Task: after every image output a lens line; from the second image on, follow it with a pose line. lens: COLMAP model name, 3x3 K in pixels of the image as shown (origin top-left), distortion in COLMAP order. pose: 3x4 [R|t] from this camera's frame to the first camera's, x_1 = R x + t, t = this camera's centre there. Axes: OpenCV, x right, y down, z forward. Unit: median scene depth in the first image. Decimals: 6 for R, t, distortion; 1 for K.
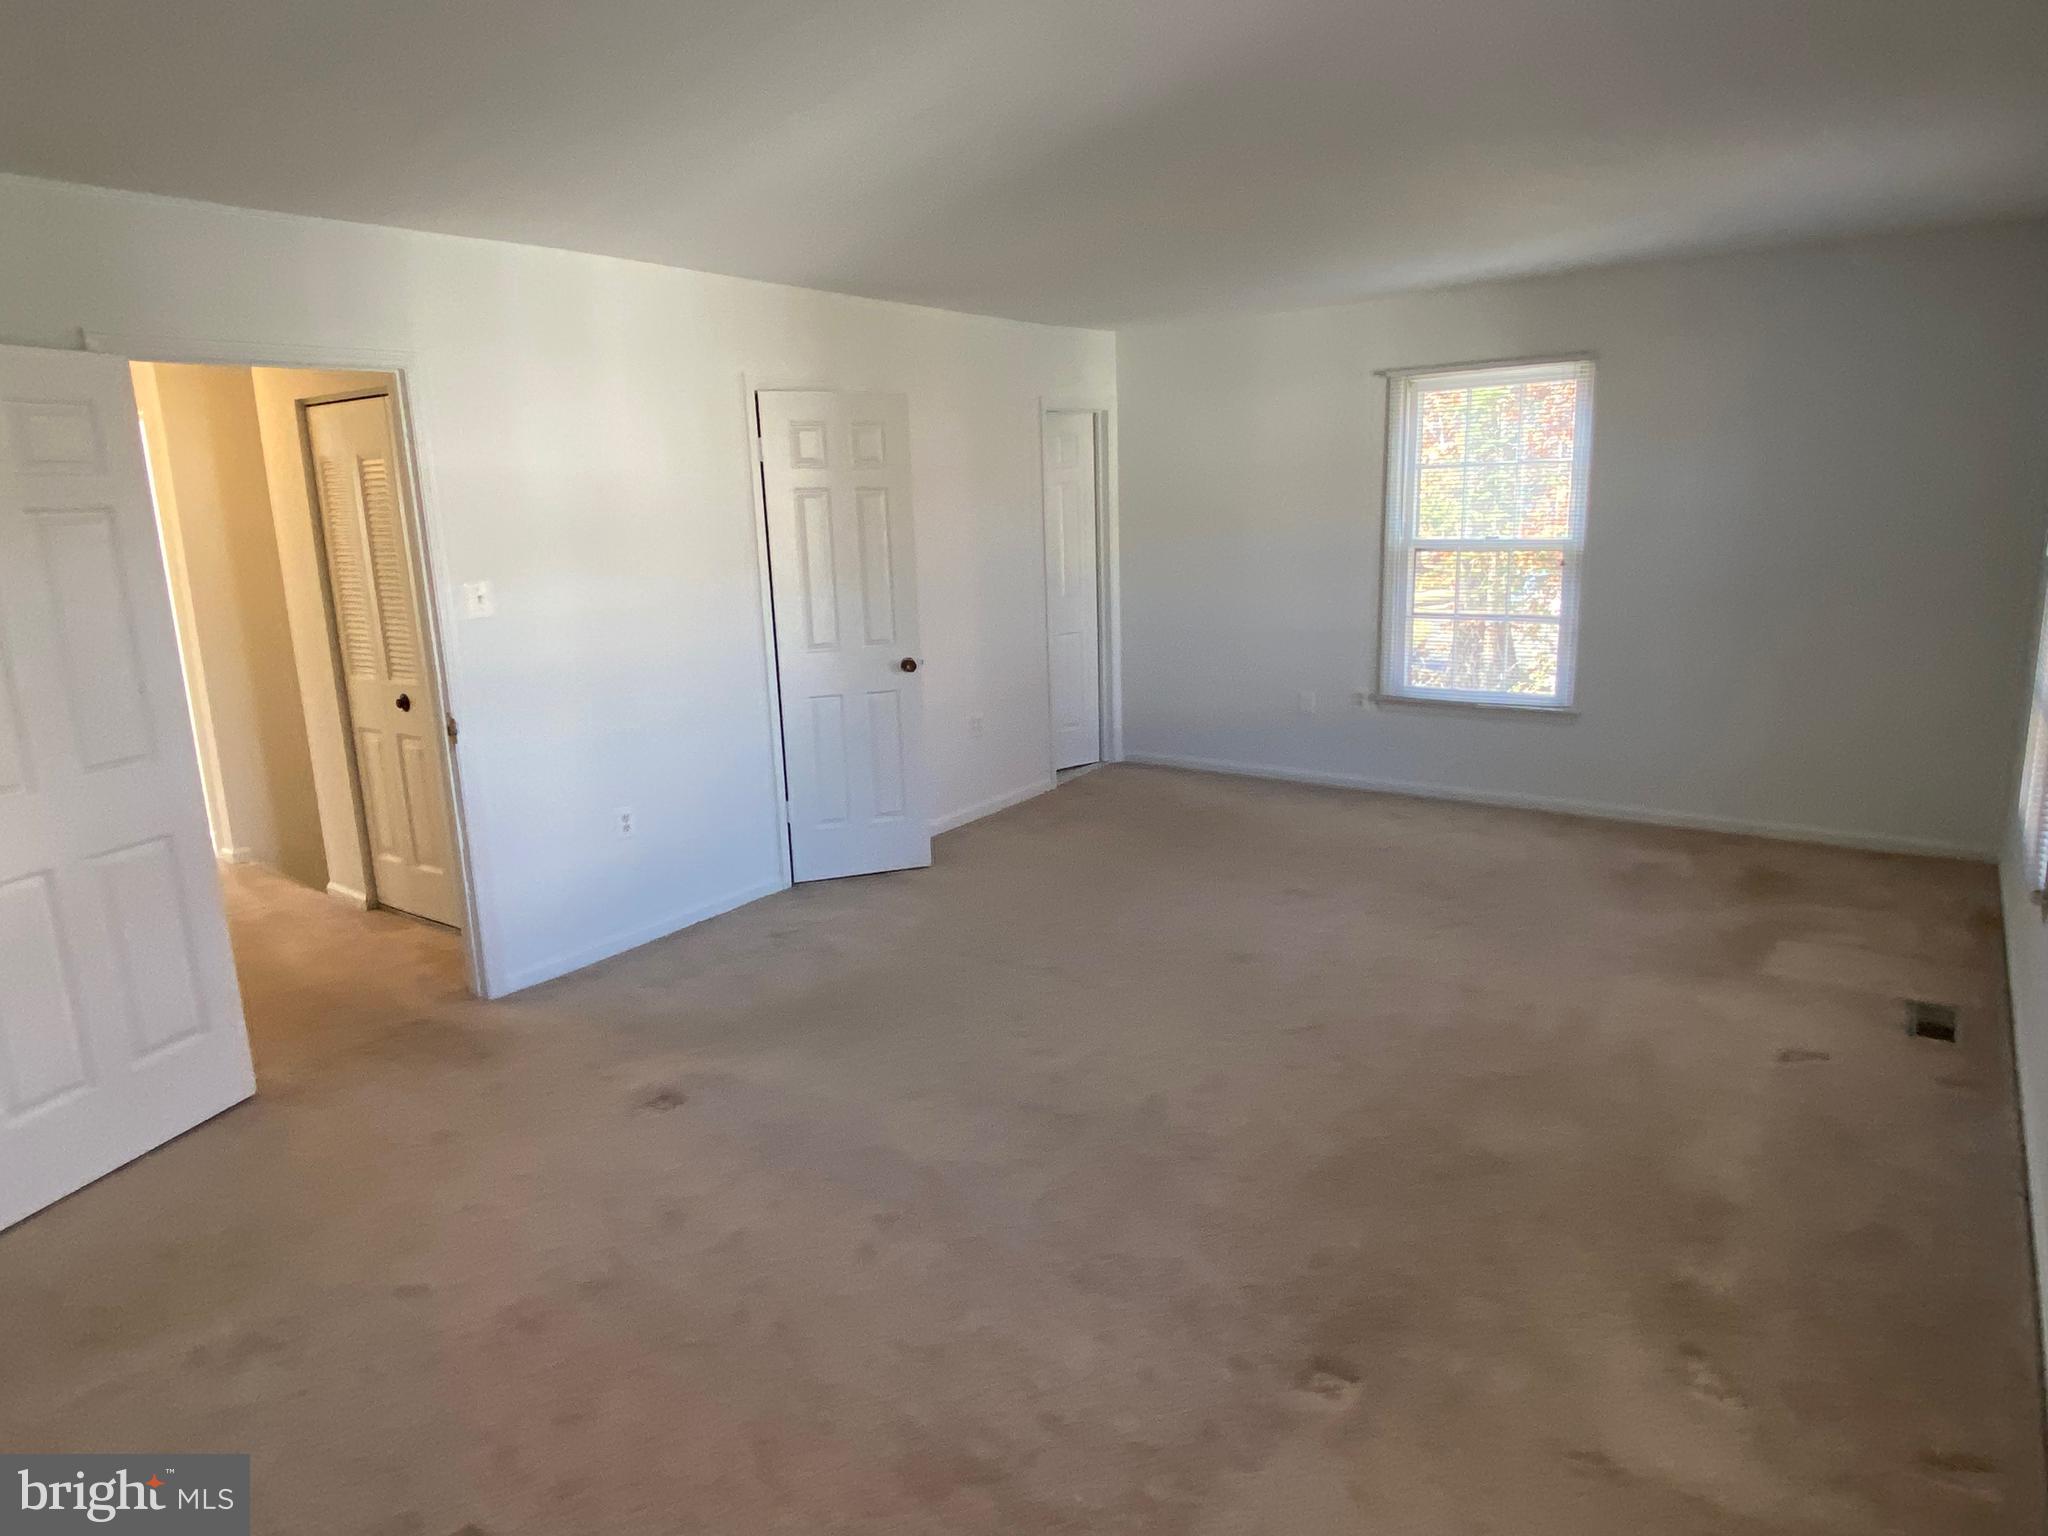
lens RADIAL K [[1246.2, 0, 1024.0], [0, 1246.2, 768.0], [0, 0, 1]] dist [0.030589, -0.000570]
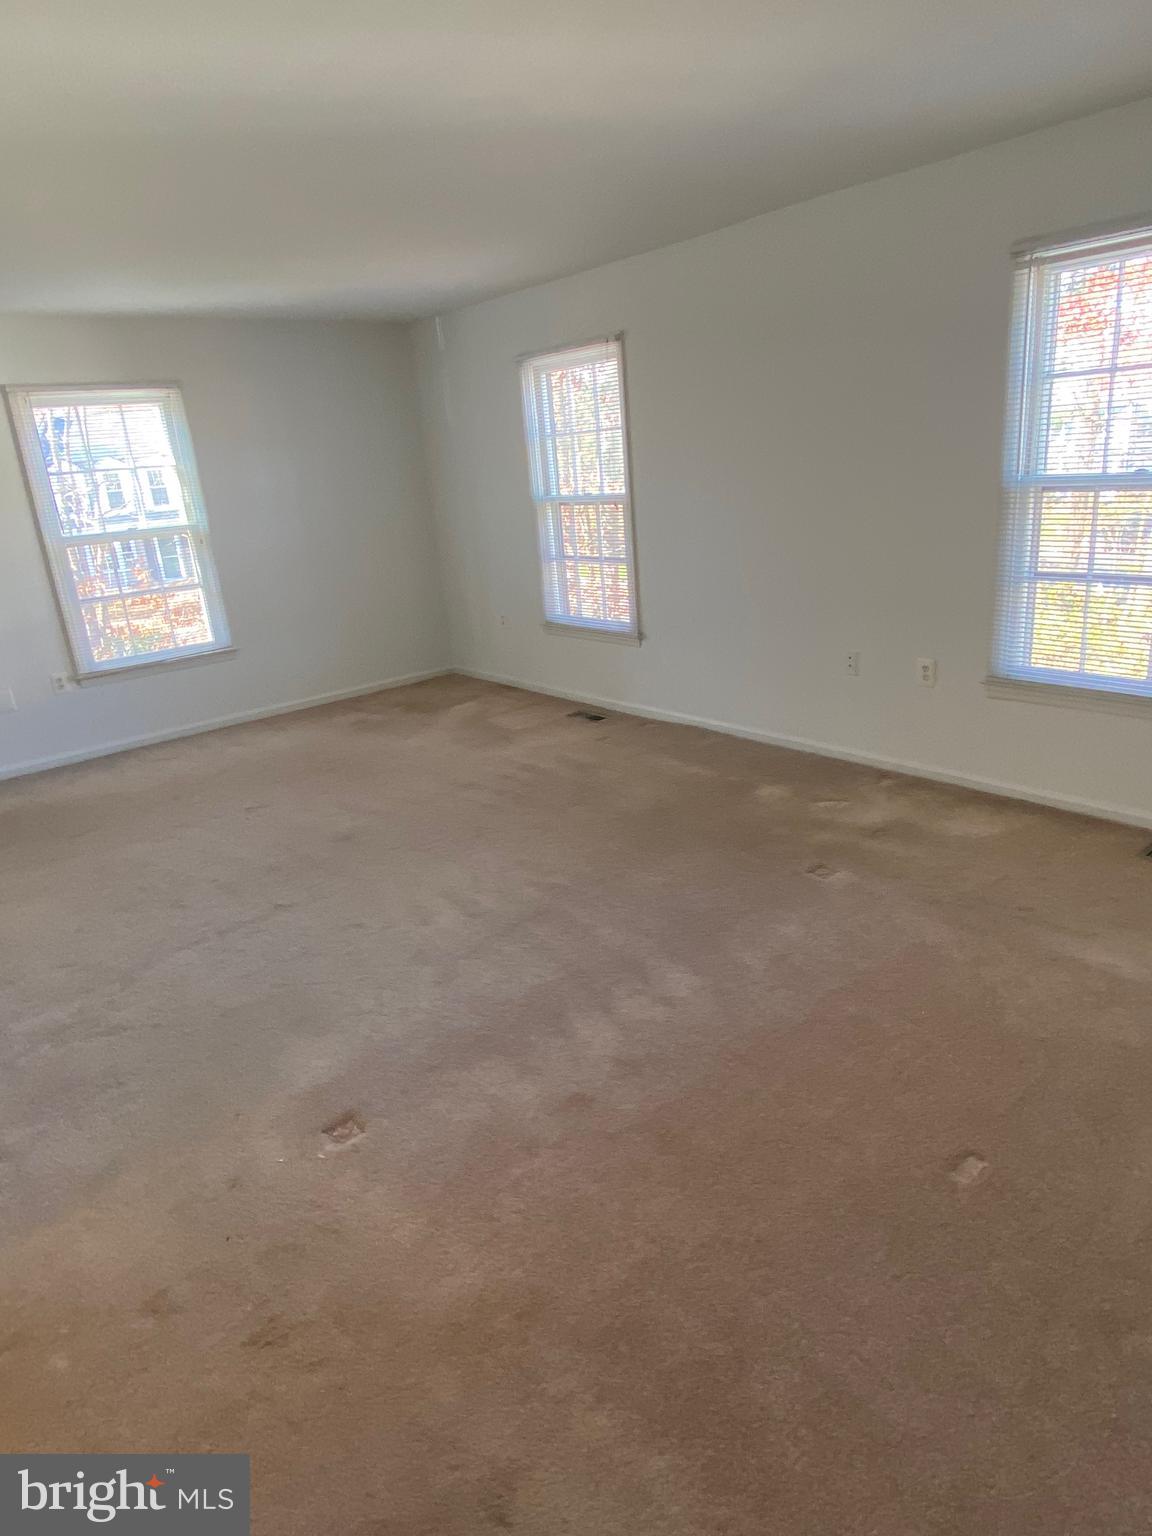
lens RADIAL K [[934.7, 0, 576.0], [0, 934.7, 768.0], [0, 0, 1]] dist [0.030589, -0.000570]
pose [[0.250319, -0.300747, 0.920267, -0.477070], [0.284017, 0.931519, 0.227170, -0.050370], [-0.925567, 0.204507, 0.318594, 0.346233]]
